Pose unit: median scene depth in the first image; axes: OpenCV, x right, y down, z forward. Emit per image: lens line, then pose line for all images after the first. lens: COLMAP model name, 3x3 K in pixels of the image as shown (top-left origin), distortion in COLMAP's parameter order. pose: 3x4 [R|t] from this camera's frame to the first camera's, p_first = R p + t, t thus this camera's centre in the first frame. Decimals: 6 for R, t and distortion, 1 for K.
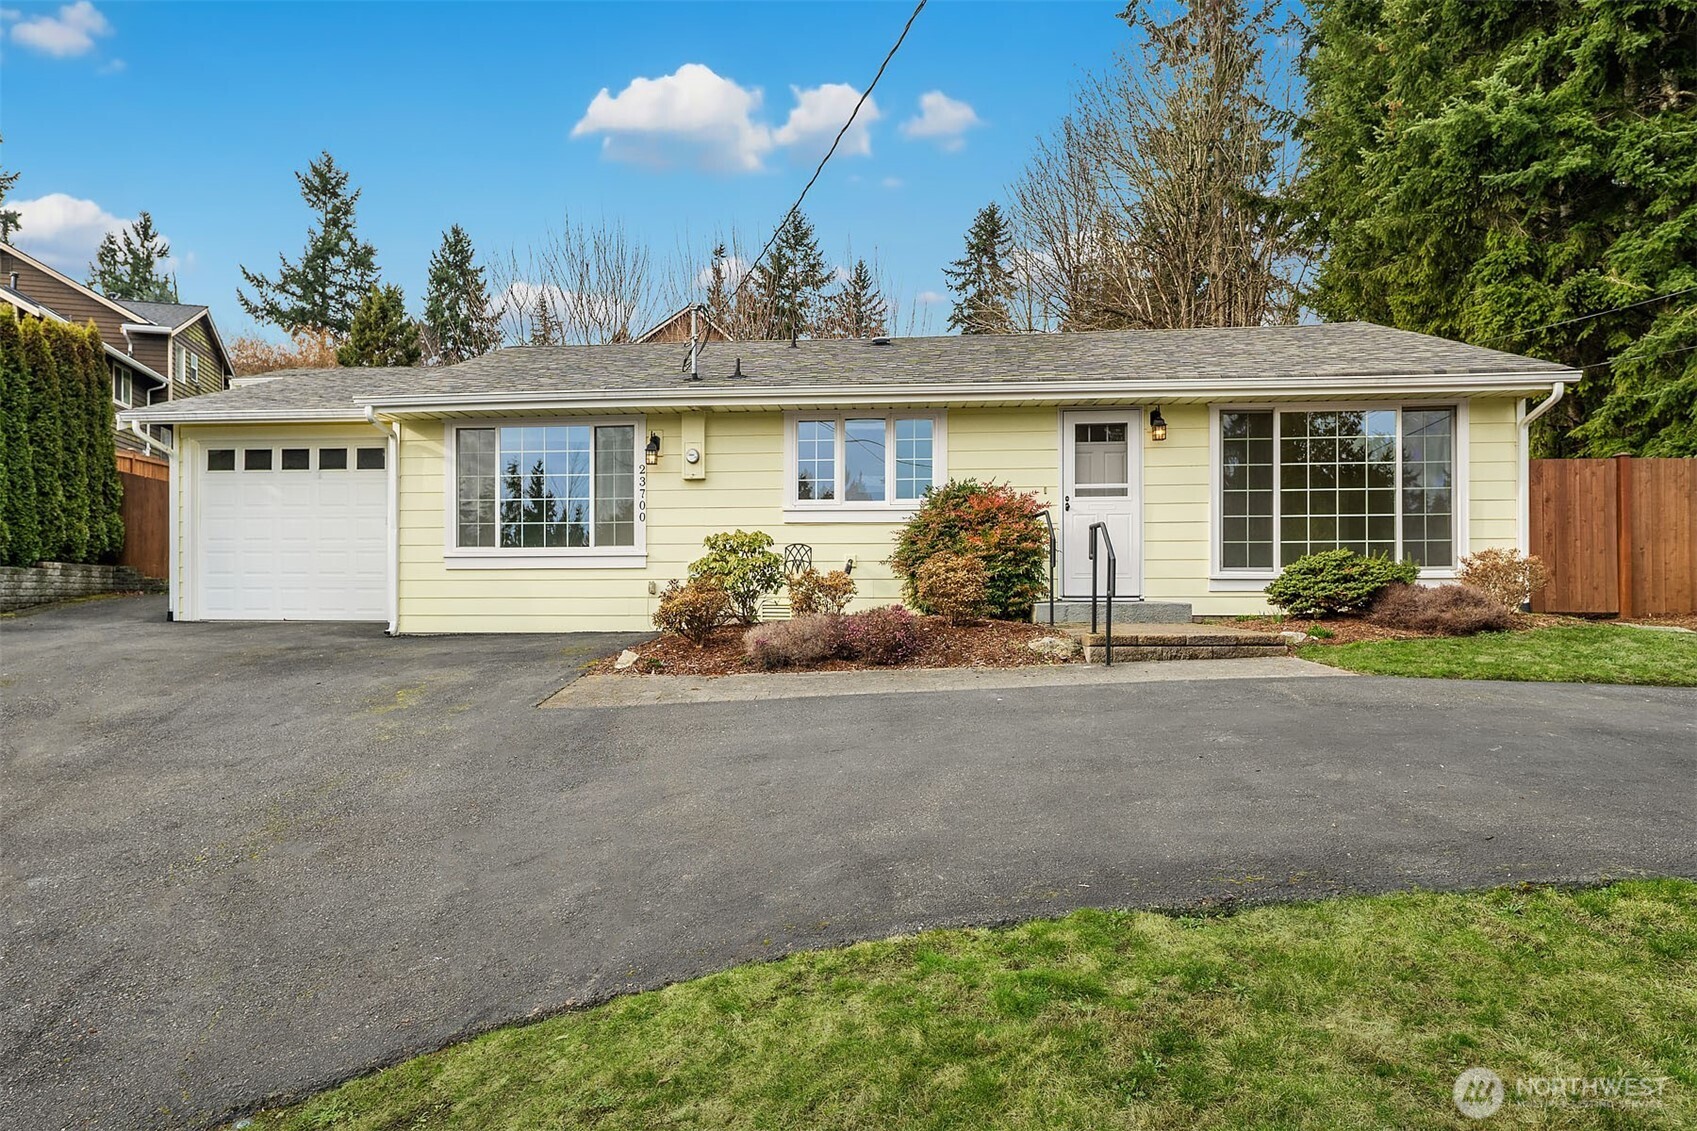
lens RADIAL K [[813.0, 0, 839.8], [0, 813.0, 686.3], [0, 0, 1]] dist [0.003003, -0.000182]
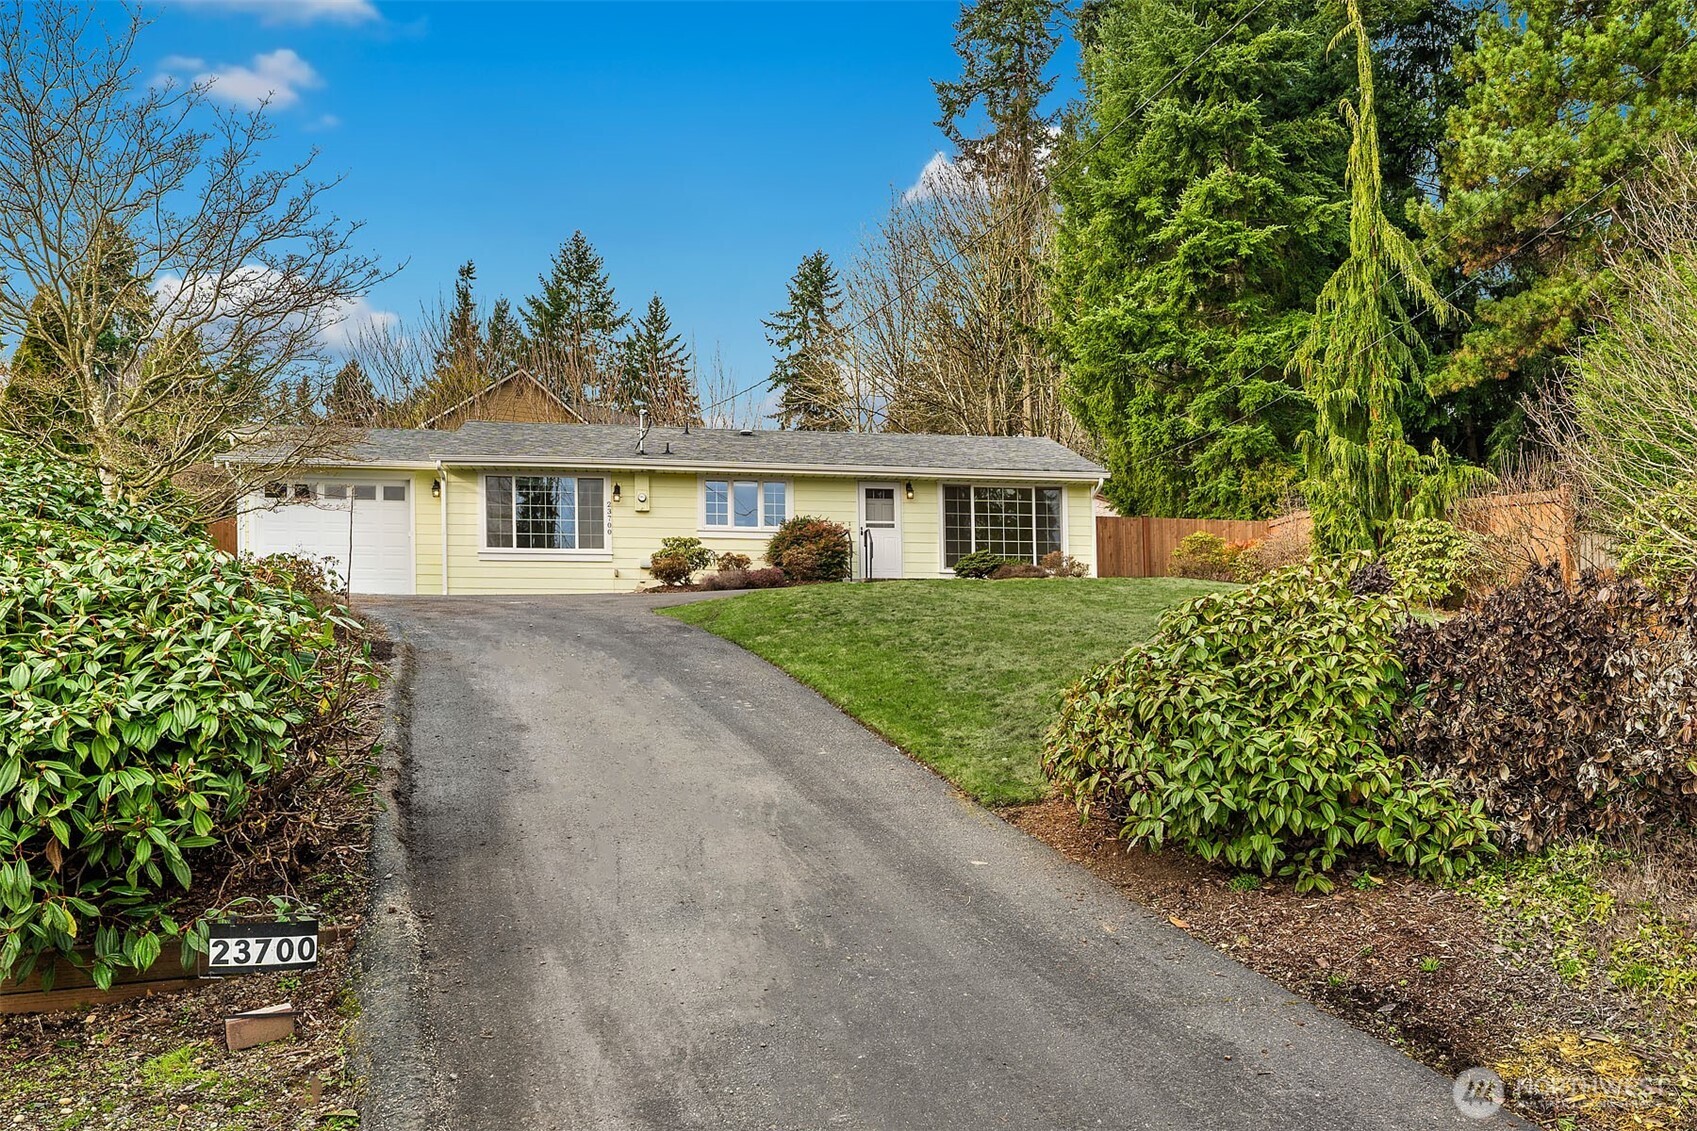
lens RADIAL K [[1172.6, 0, 848.5], [0, 1172.6, 565.5], [0, 0, 1]] dist [0.000219, -0.000100]
pose [[0.979820, 0.028261, 0.197873, -0.230582], [0.022567, 0.967983, -0.250000, 0.446524], [-0.198603, 0.249420, 0.947811, -1.282468]]
